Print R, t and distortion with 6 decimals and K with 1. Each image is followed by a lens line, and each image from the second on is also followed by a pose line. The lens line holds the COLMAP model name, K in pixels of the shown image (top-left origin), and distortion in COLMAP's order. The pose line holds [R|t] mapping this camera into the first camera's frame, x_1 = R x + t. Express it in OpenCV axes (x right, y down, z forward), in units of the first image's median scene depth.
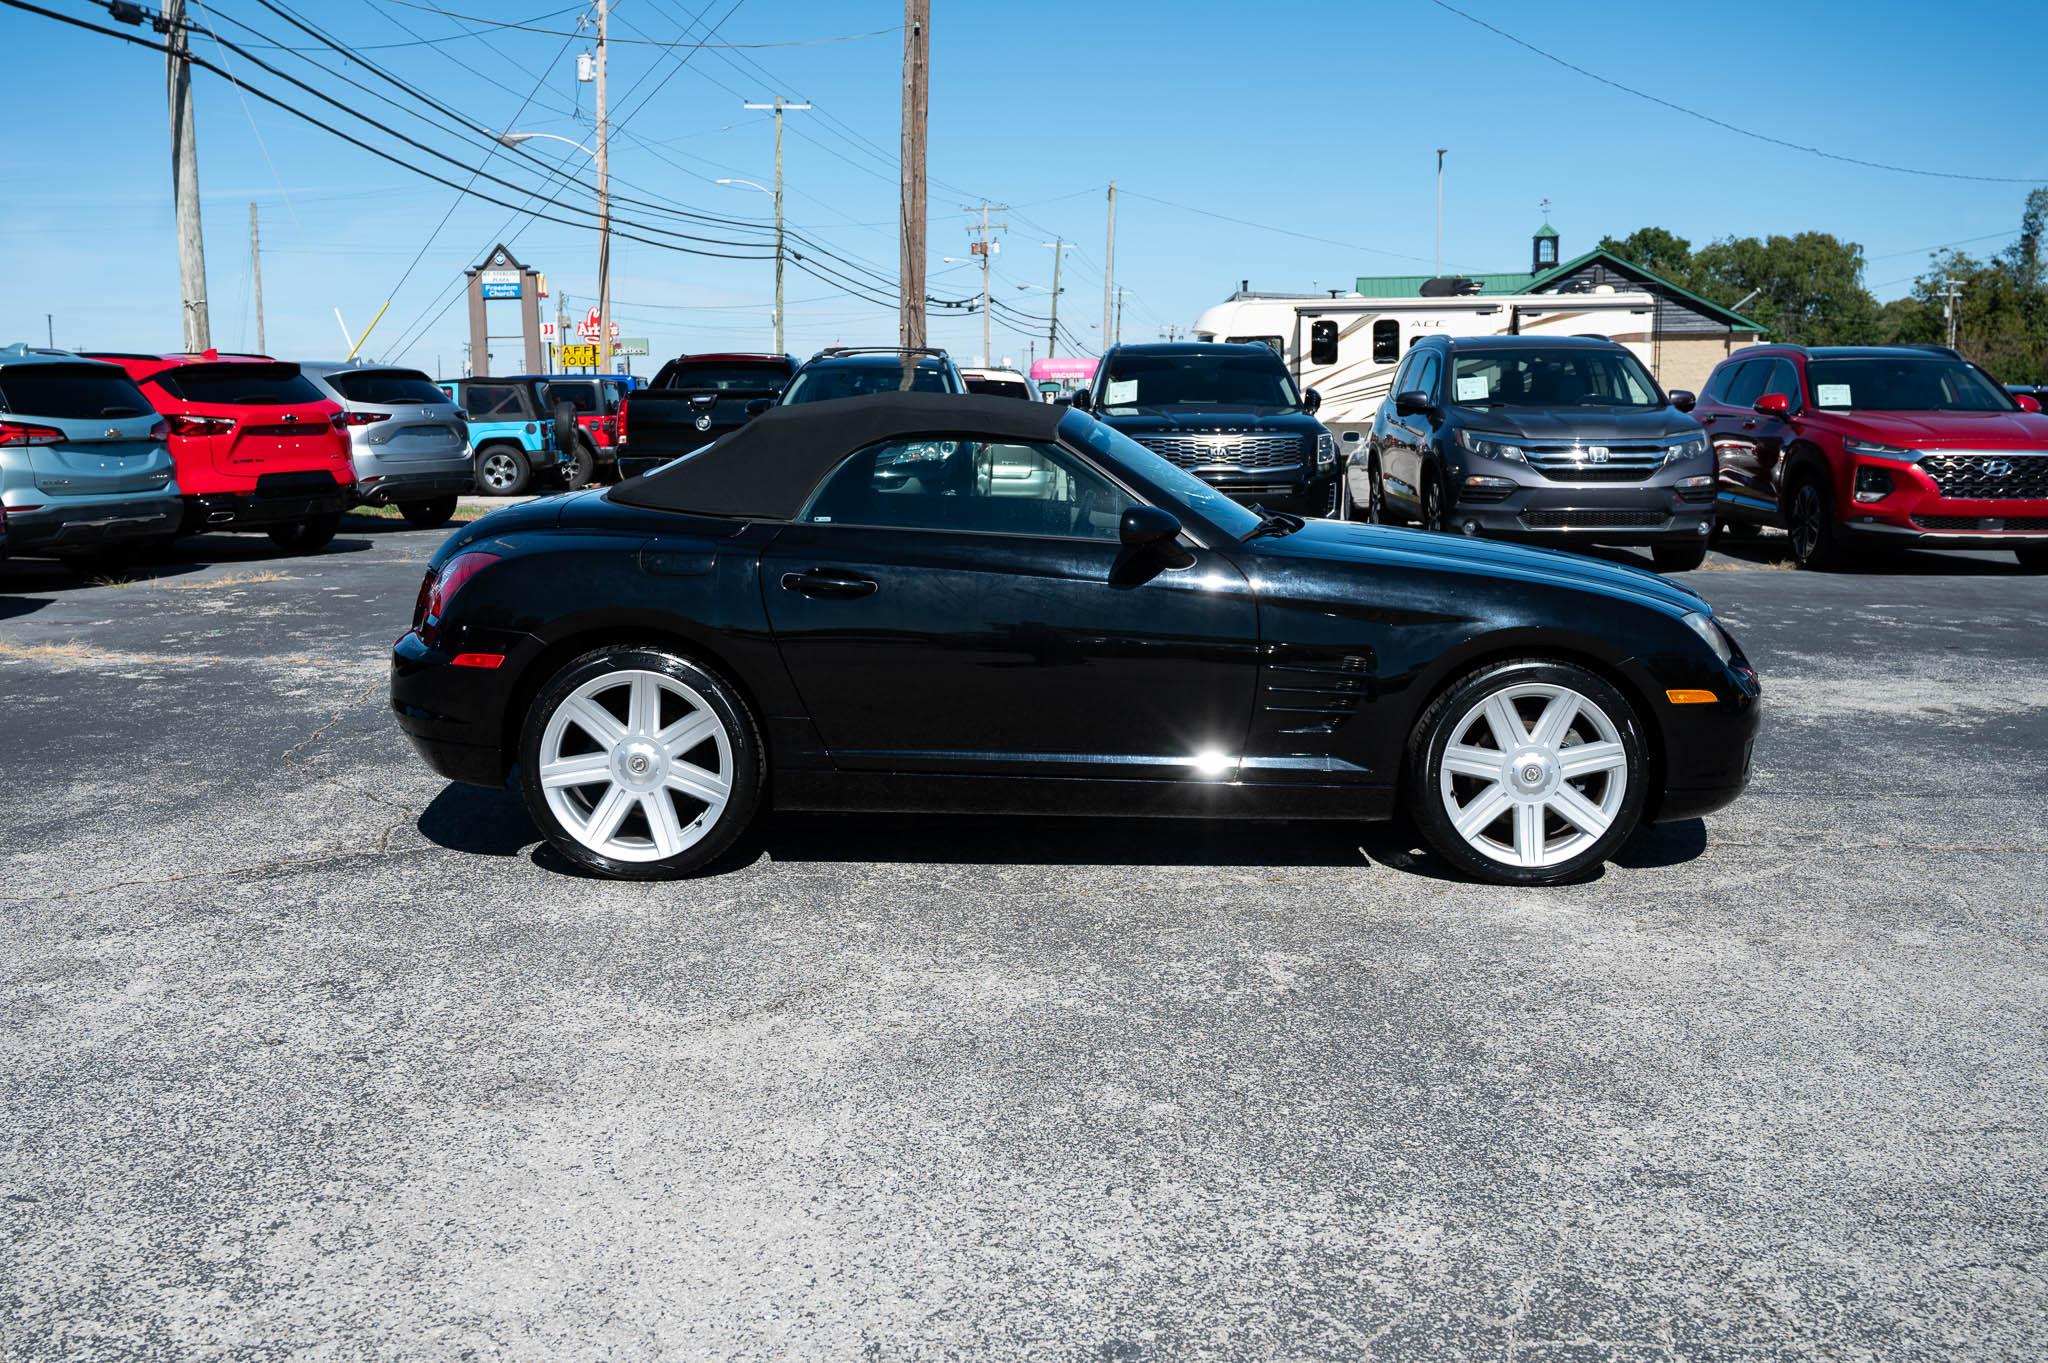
lens RADIAL K [[1960.8, 0, 1005.6], [0, 1960.8, 682.2], [0, 0, 1]] dist [-0.008540, 0.014800]
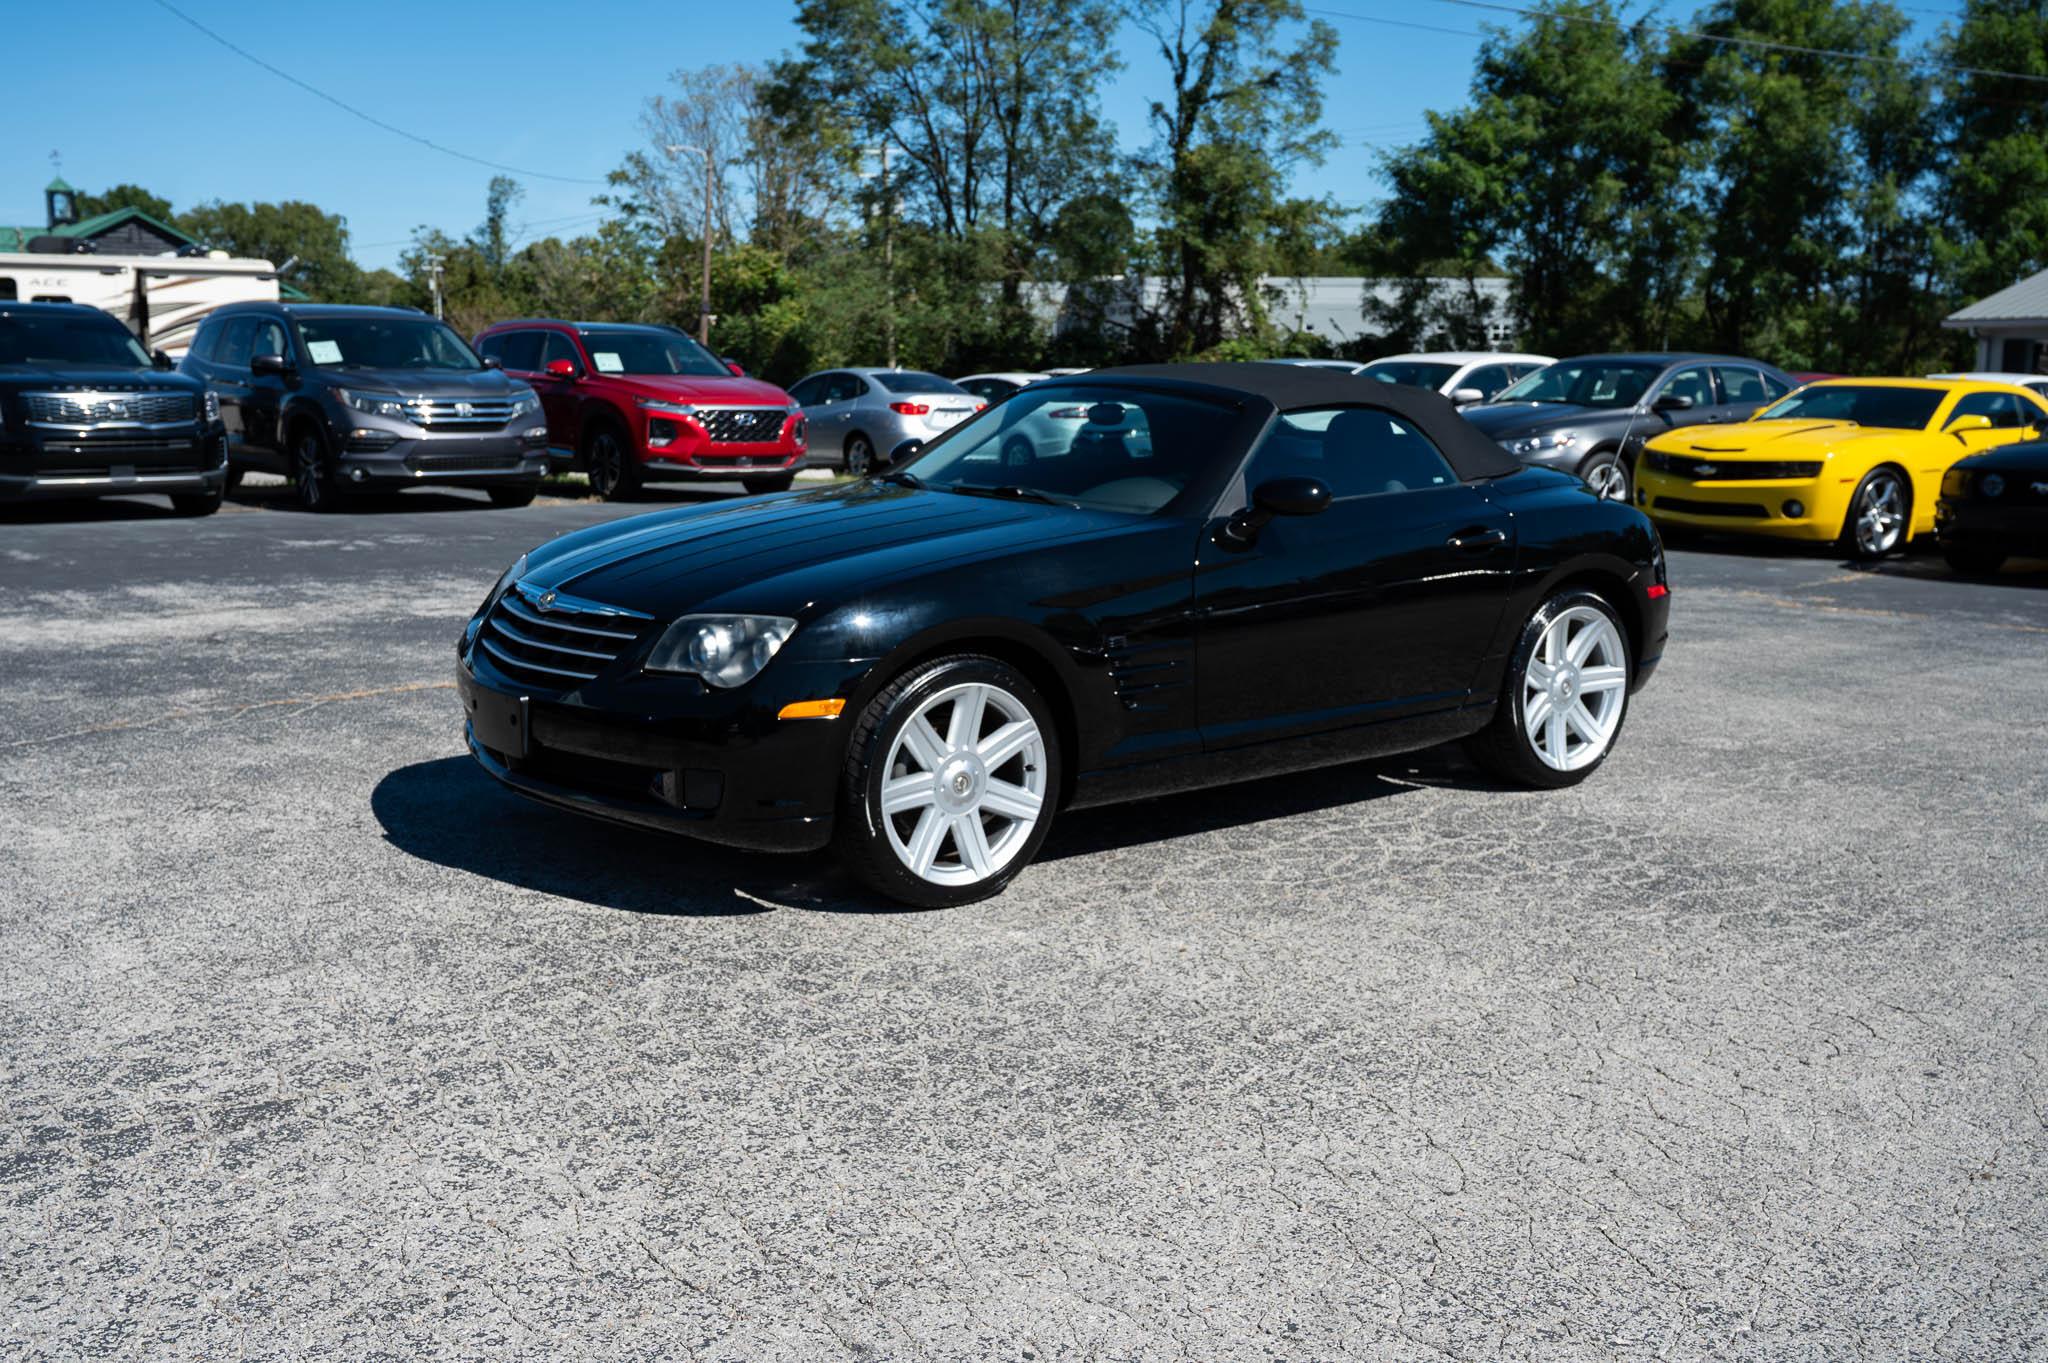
lens RADIAL K [[1960.8, 0, 1005.6], [0, 1960.8, 682.2], [0, 0, 1]] dist [-0.008540, 0.014800]
pose [[0.739268, -0.095044, 0.666670, -0.186515], [0.083184, 0.995296, 0.049653, 0.011965], [-0.668254, 0.018749, 0.743697, -0.073443]]
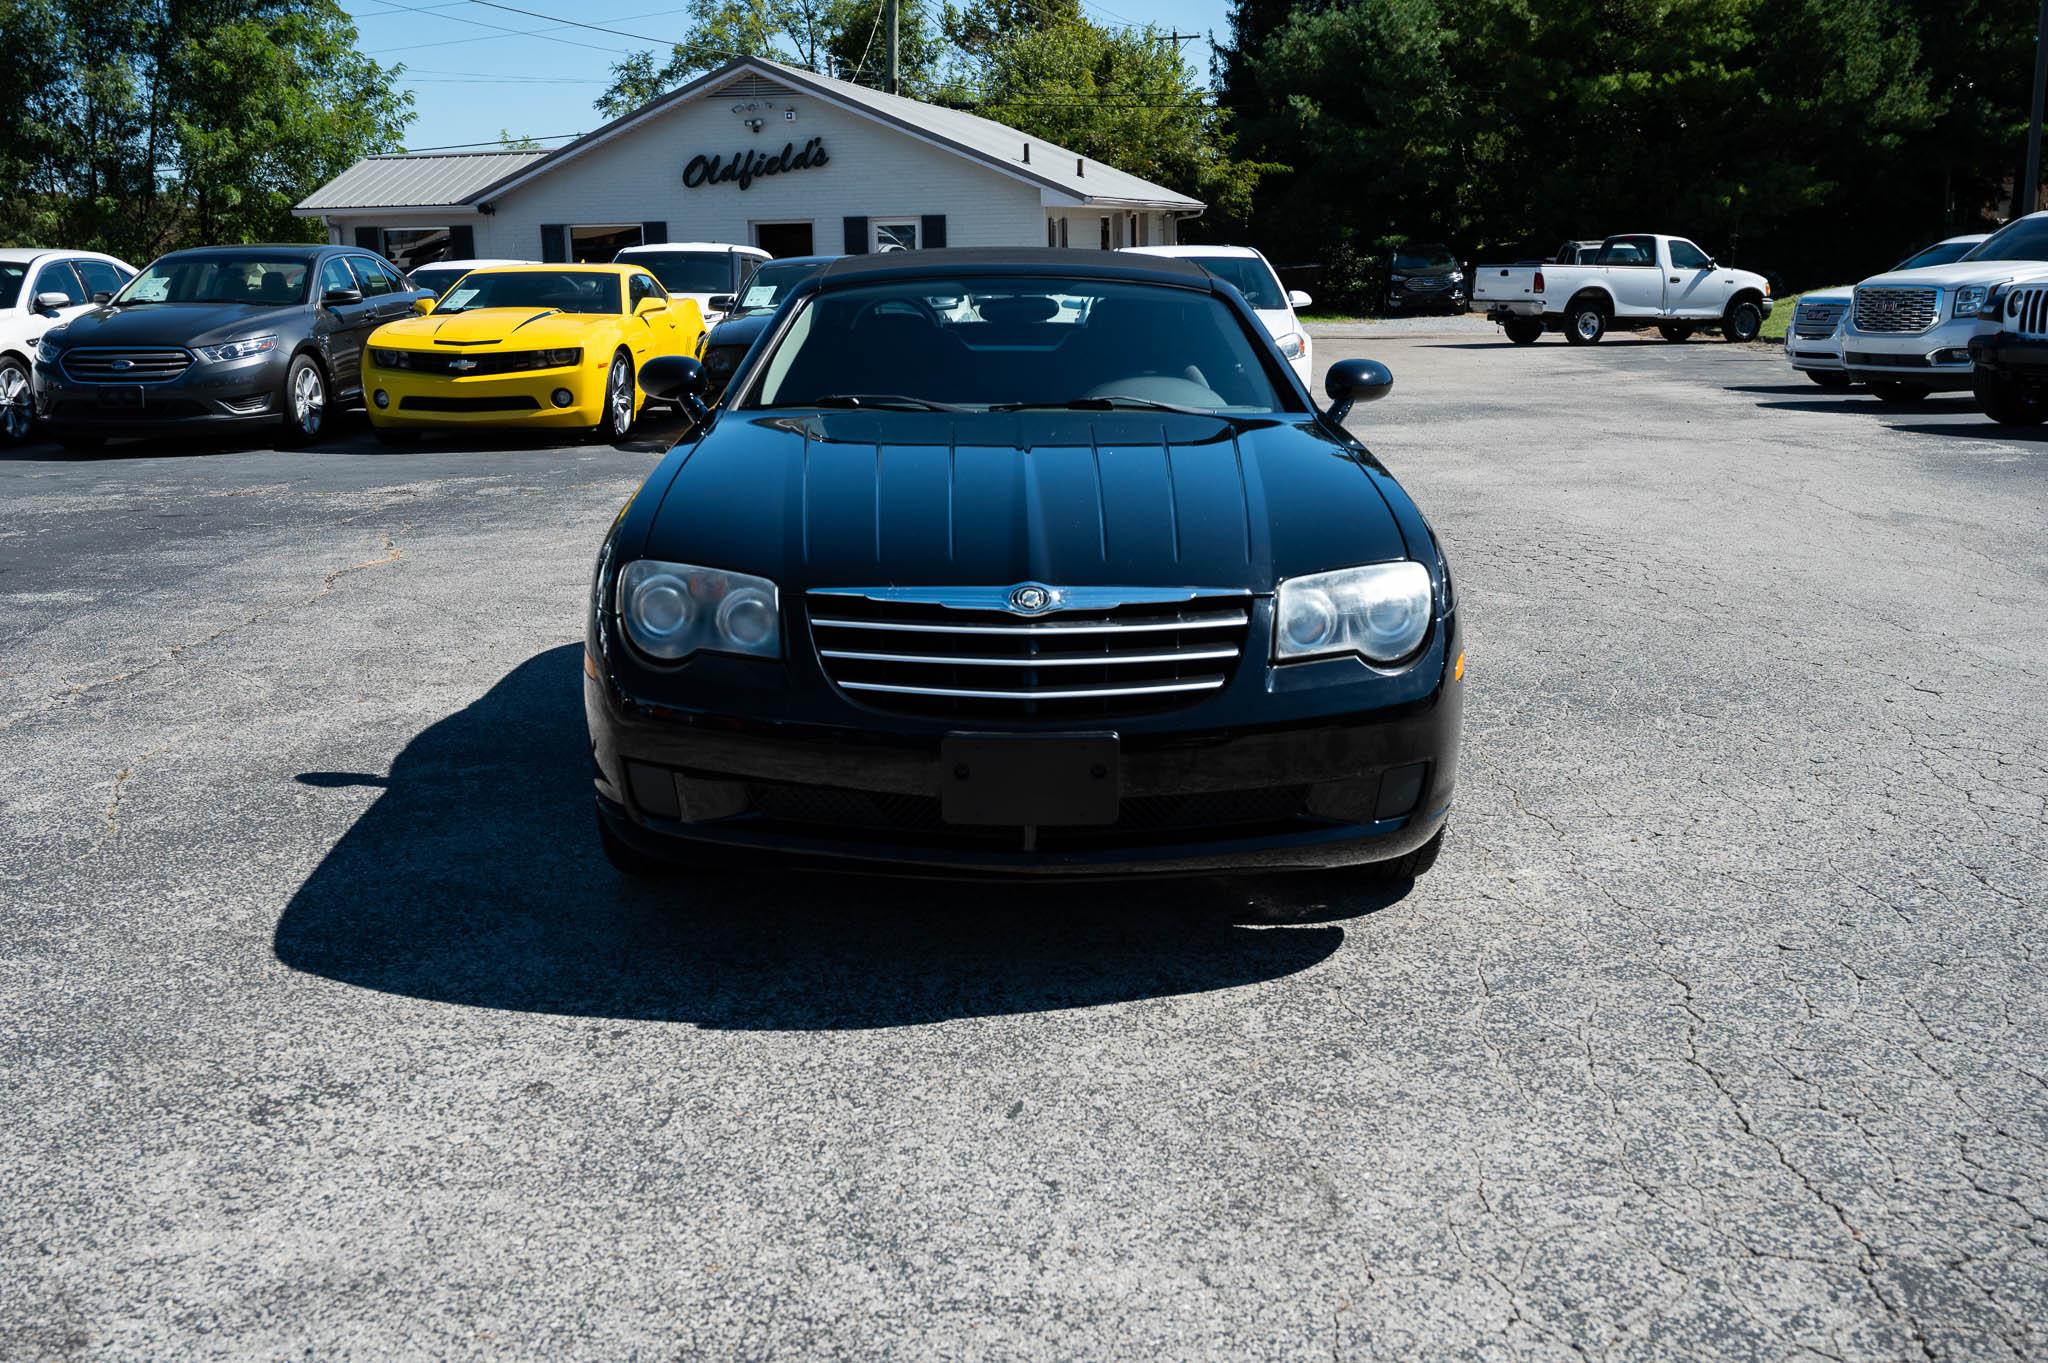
lens RADIAL K [[2007.1, 0, 1003.1], [0, 2007.1, 682.0], [0, 0, 1]] dist [-0.007151, 0.006649]
pose [[-0.095645, -0.201575, 0.974792, -0.239945], [0.158956, 0.963622, 0.214862, -0.024163], [-0.982642, 0.175500, -0.060124, 0.176498]]
